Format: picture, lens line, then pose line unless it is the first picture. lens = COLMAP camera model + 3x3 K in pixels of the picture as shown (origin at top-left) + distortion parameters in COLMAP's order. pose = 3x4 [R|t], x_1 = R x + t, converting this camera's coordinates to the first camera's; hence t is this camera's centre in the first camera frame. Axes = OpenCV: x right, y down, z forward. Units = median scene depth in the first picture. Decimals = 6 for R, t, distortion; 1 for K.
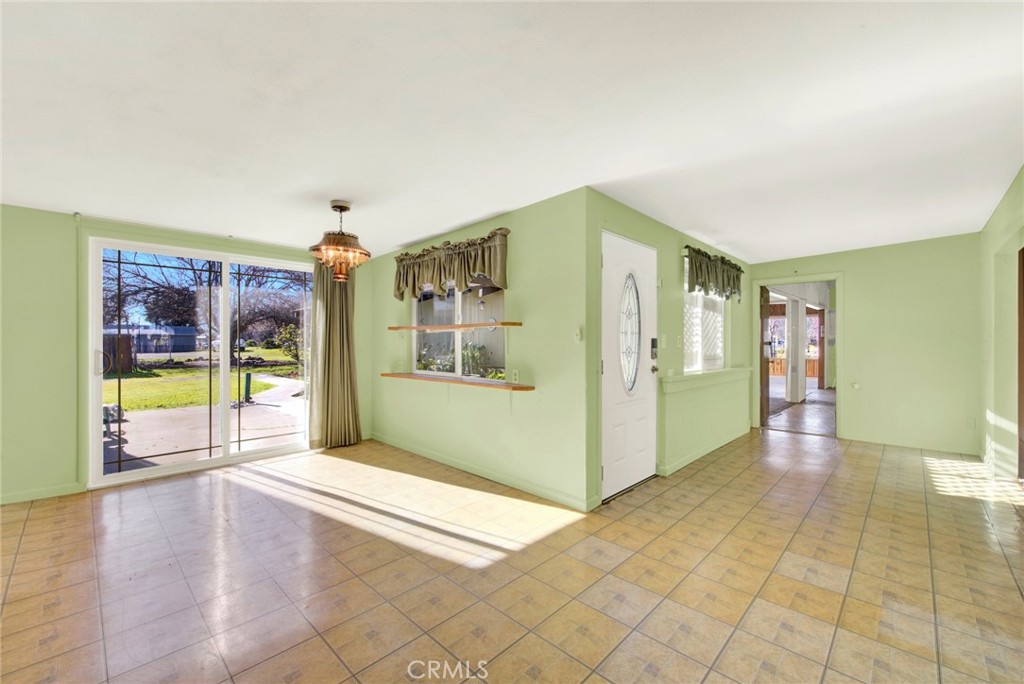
lens RADIAL K [[417.6, 0, 514.9], [0, 417.6, 344.5], [0, 0, 1]] dist [0.001820, -0.000445]
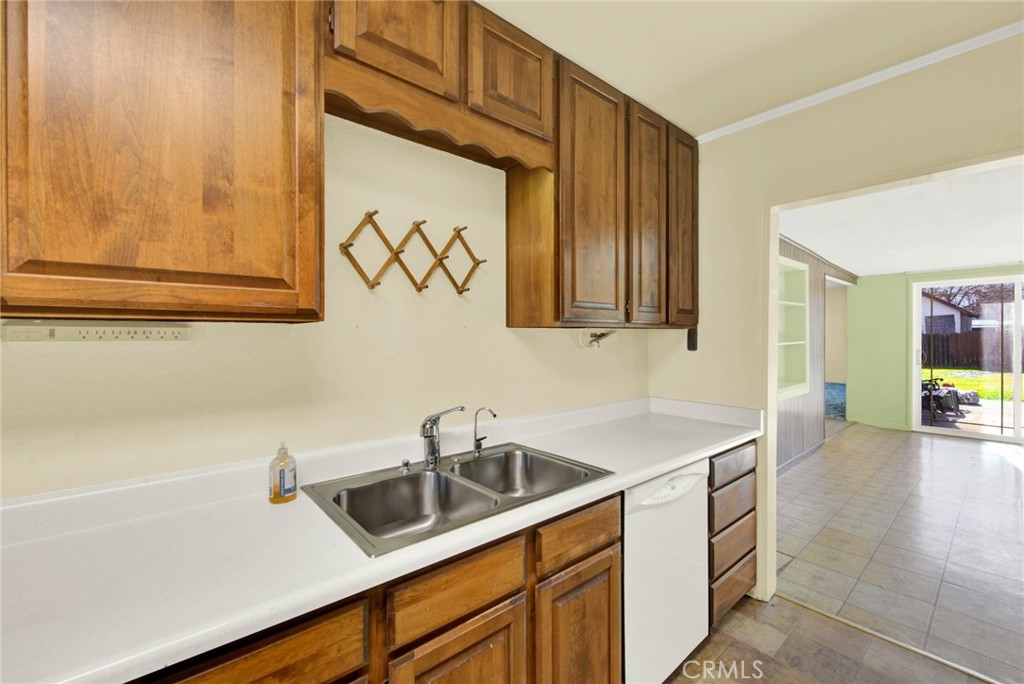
lens RADIAL K [[428.7, 0, 516.0], [0, 428.7, 336.1], [0, 0, 1]] dist [0.000750, 0.000240]
pose [[-0.099160, 0.003919, -0.995064, 0.720571], [-0.002814, 0.999987, 0.004219, -0.035209], [0.995068, 0.003219, -0.099148, -0.358683]]
